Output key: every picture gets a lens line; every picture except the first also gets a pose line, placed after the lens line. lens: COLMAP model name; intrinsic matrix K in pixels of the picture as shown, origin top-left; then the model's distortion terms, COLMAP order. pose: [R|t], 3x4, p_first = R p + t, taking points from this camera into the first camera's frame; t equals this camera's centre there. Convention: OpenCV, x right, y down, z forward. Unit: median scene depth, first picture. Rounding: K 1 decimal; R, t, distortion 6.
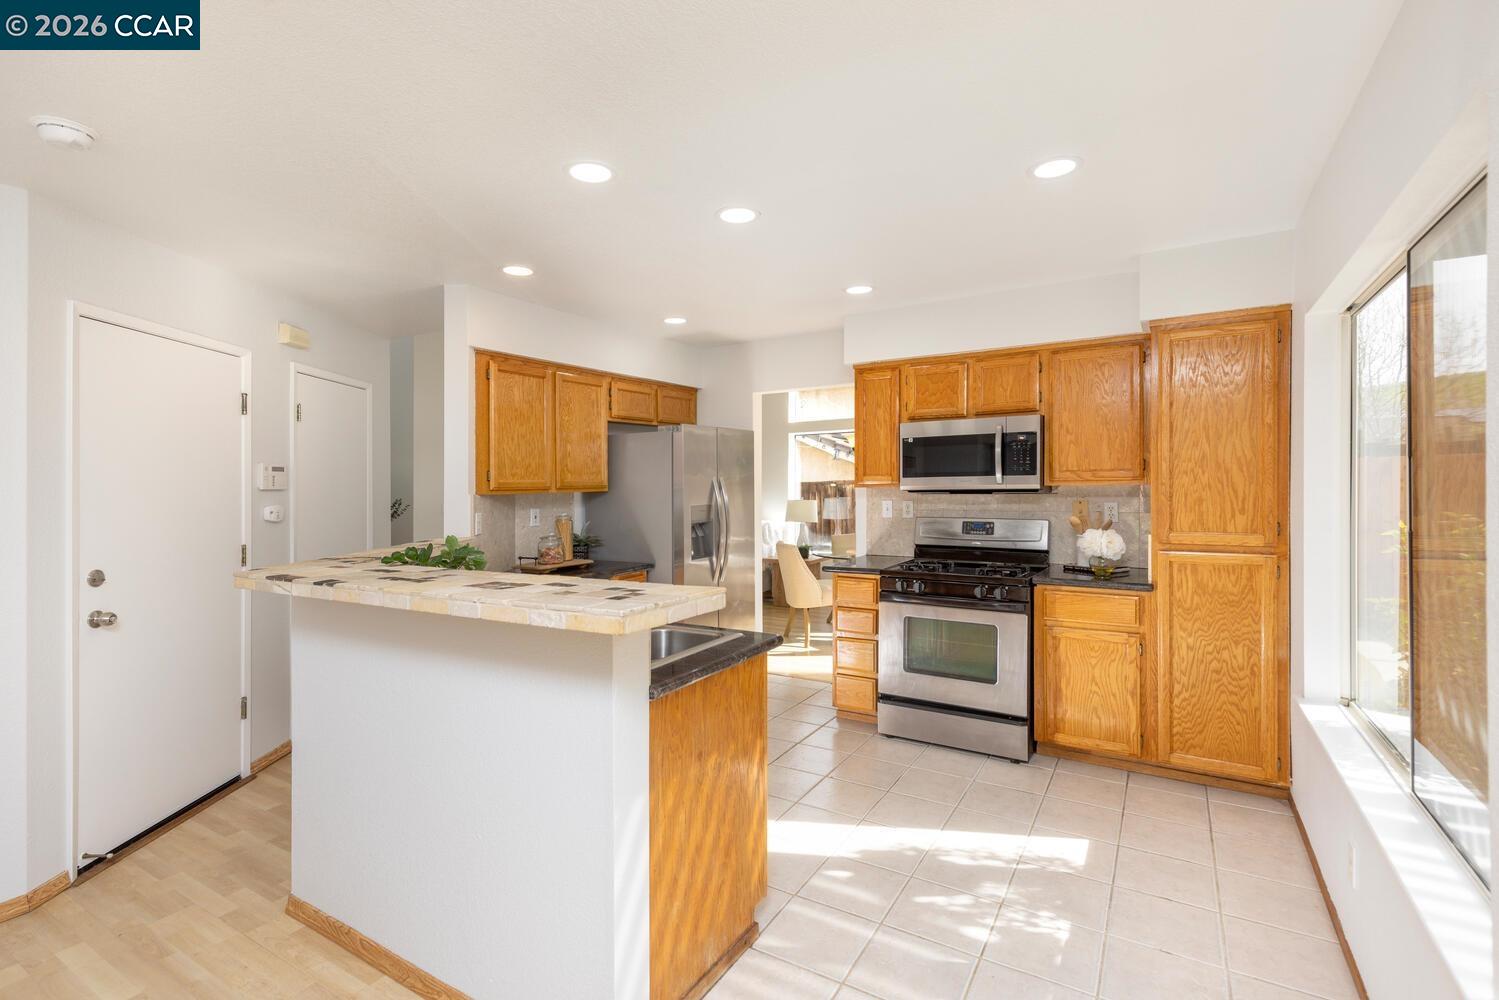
lens RADIAL K [[661.4, 0, 756.2], [0, 661.4, 482.2], [0, 0, 1]] dist [0.000082, -0.000346]
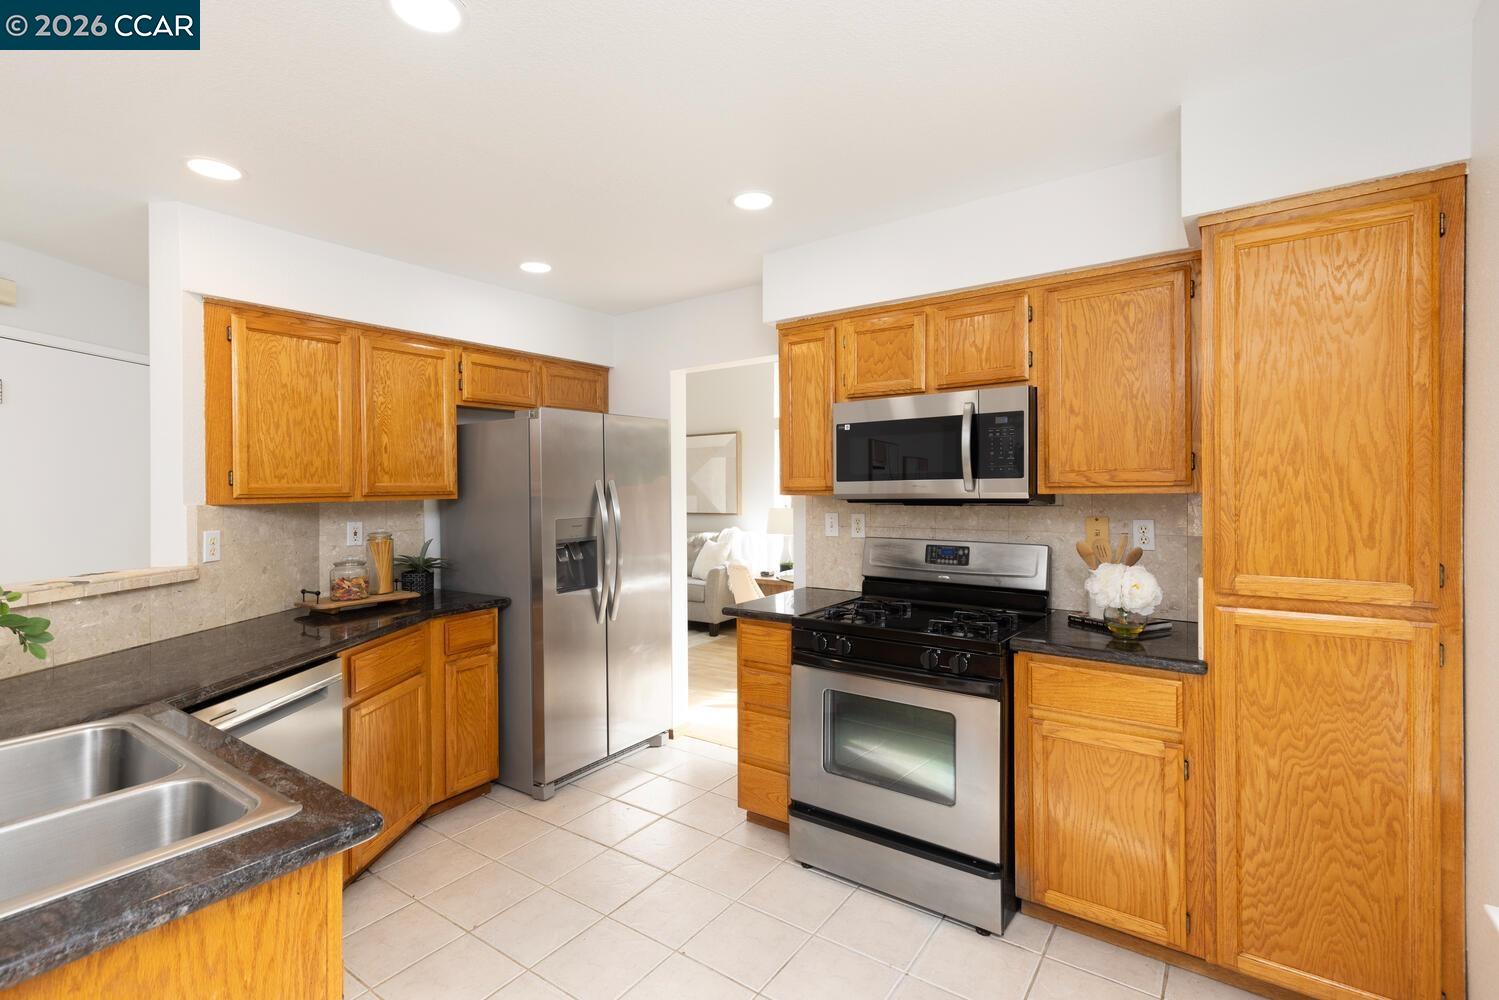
lens RADIAL K [[681.8, 0, 752.9], [0, 681.8, 480.4], [0, 0, 1]] dist [-0.001199, 0.000359]
pose [[0.998215, 0.001759, -0.059694, 0.206452], [-0.002281, 0.999960, -0.008671, -0.001946], [0.059676, 0.008792, 0.998179, 0.327110]]
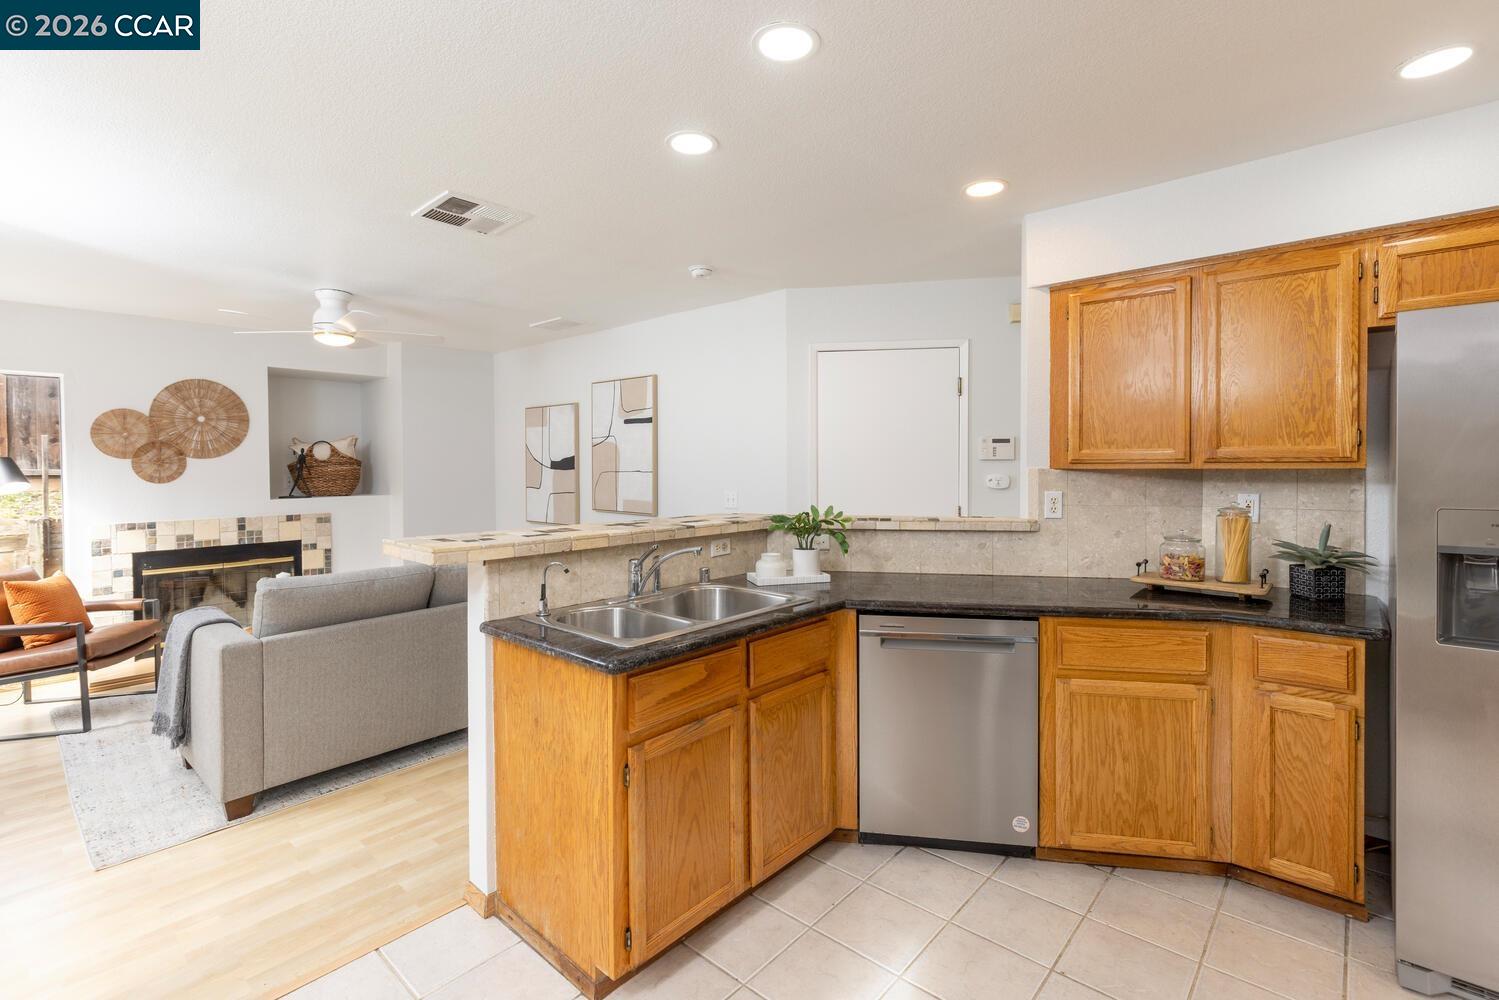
lens RADIAL K [[727.6, 0, 782.5], [0, 727.6, 467.9], [0, 0, 1]] dist [0.000259, 0.000045]
pose [[-0.176073, 0.019720, -0.984180, 0.523317], [0.006030, 0.999802, 0.018954, -0.000188], [0.984359, -0.002597, -0.176157, 0.867591]]
